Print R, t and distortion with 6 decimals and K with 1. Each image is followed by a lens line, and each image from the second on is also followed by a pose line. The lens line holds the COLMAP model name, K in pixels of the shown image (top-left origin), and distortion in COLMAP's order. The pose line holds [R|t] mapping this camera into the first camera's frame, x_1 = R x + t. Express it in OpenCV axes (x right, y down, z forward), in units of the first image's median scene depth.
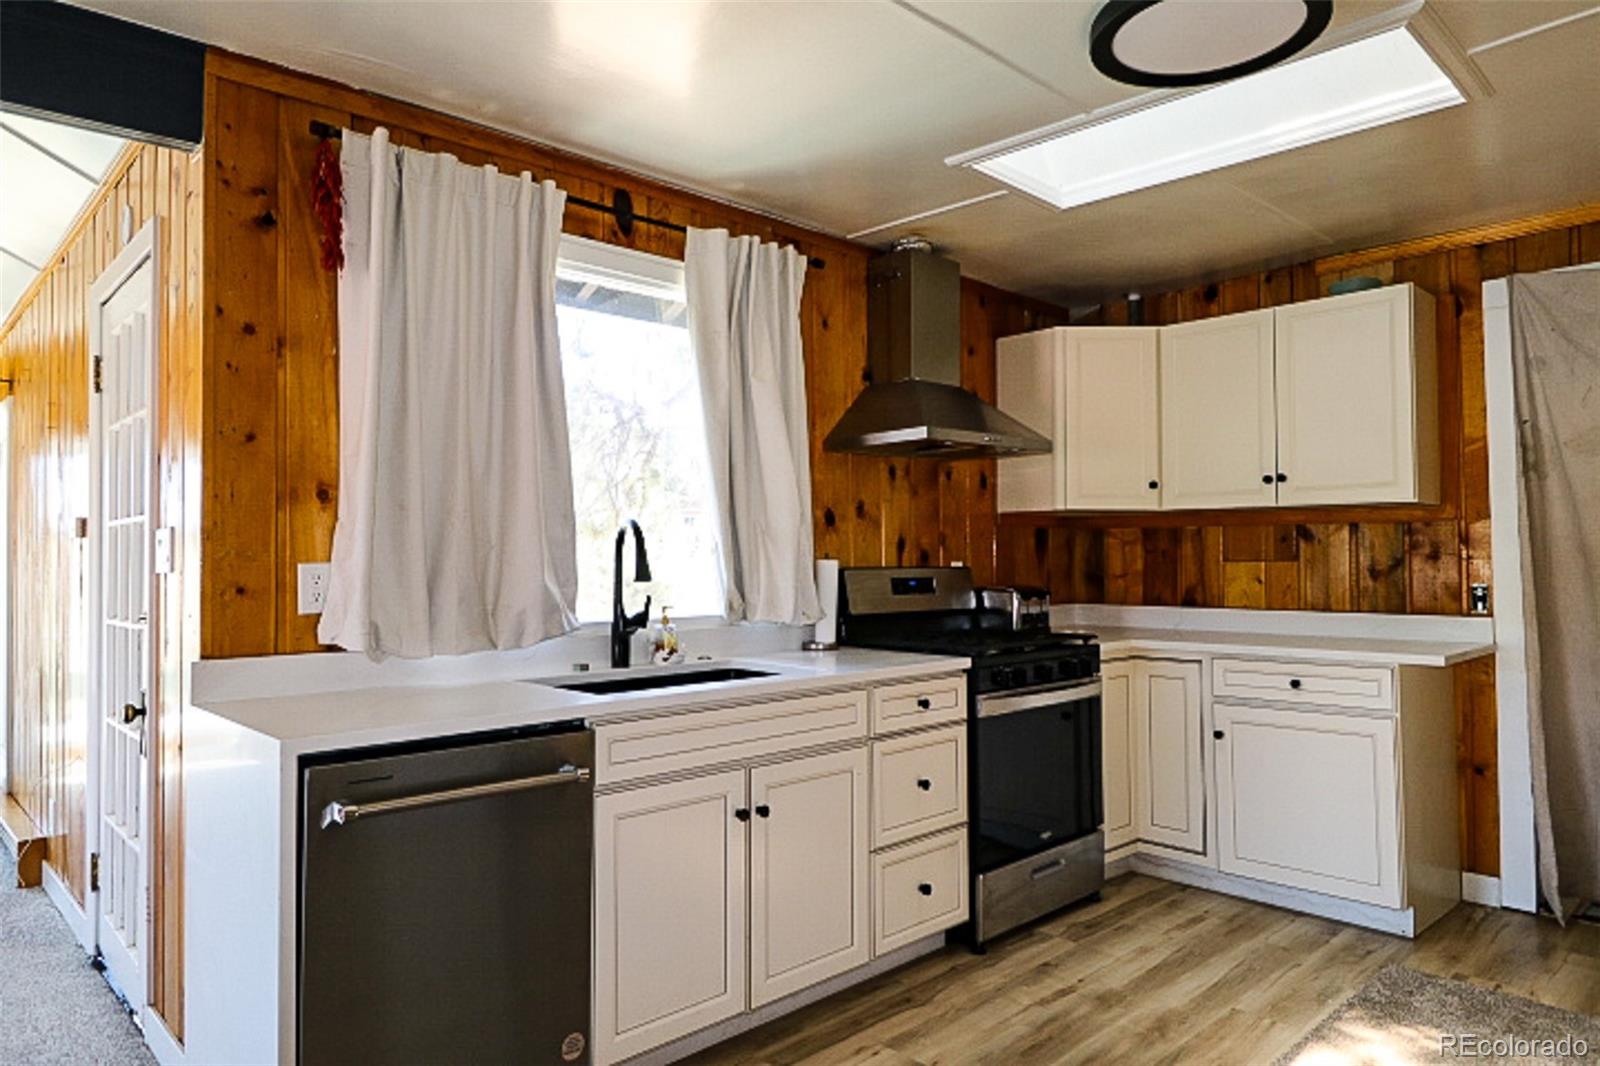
lens RADIAL K [[1023.7, 0, 800.0], [0, 1023.7, 533.0], [0, 0, 1]] dist [0.002937, 0.001030]
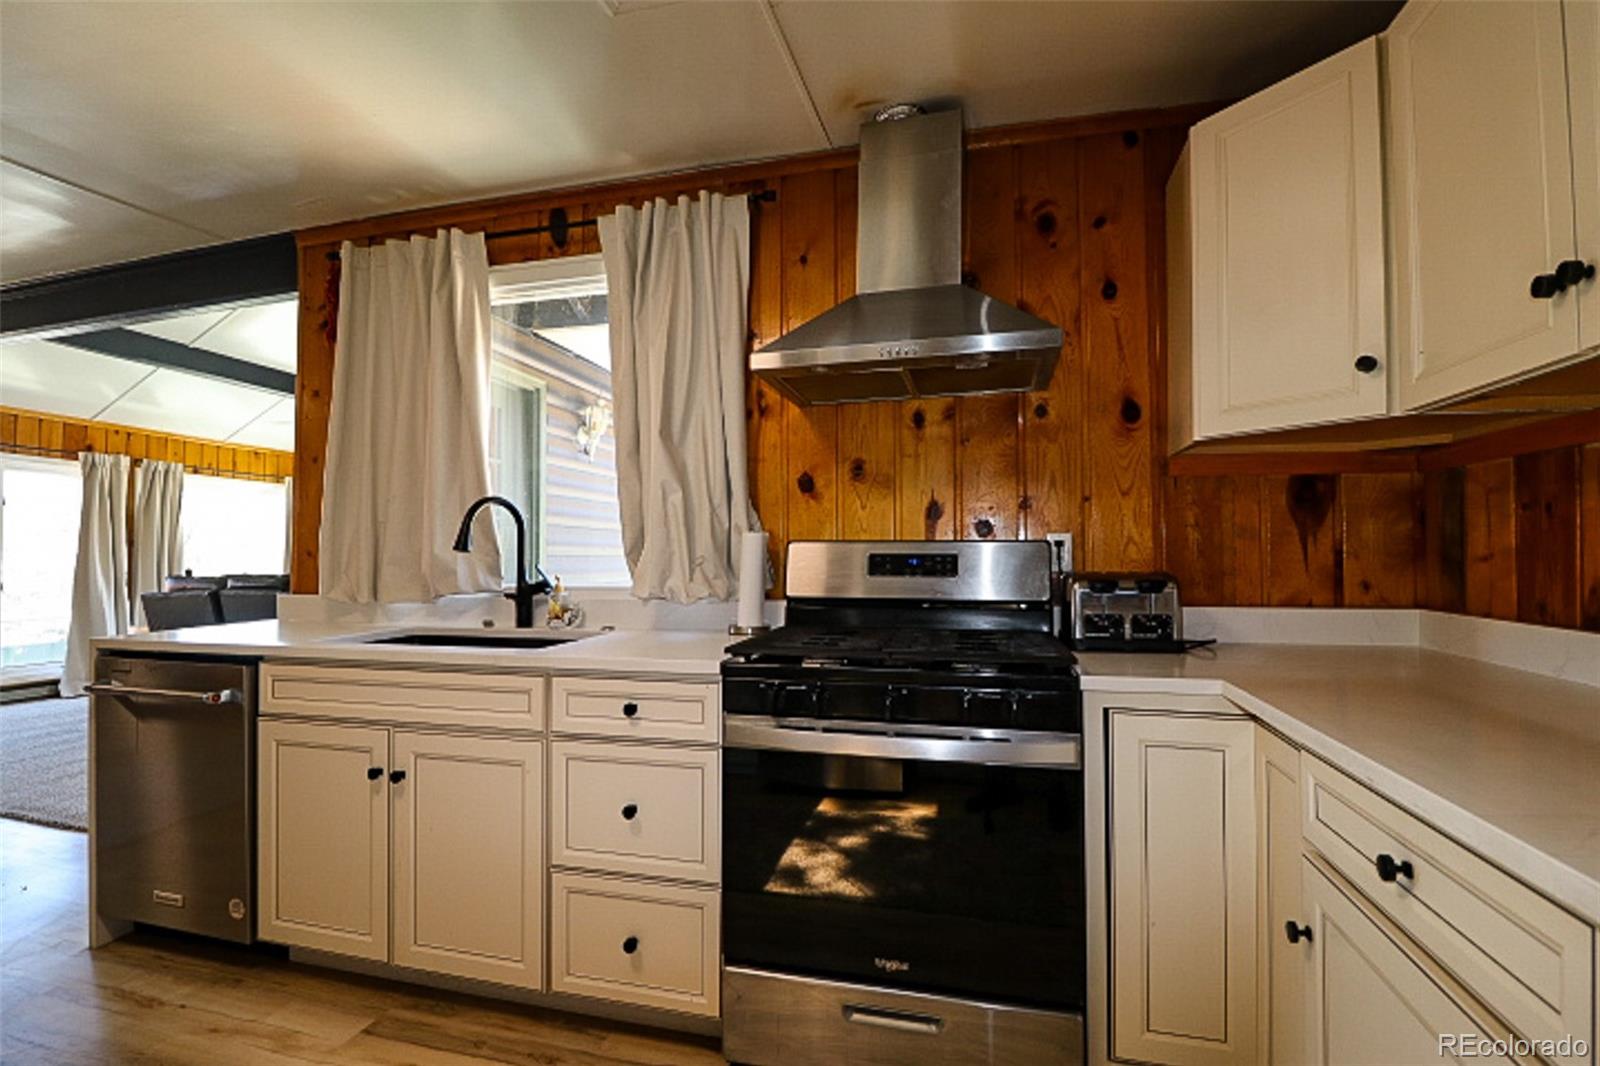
lens RADIAL K [[754.8, 0, 793.4], [0, 754.8, 527.5], [0, 0, 1]] dist [-0.000294, -0.011959]
pose [[0.514976, -0.022698, -0.856904, 0.658143], [0.023046, 0.999655, -0.012629, 0.035246], [0.856895, -0.013245, 0.515321, 0.773031]]
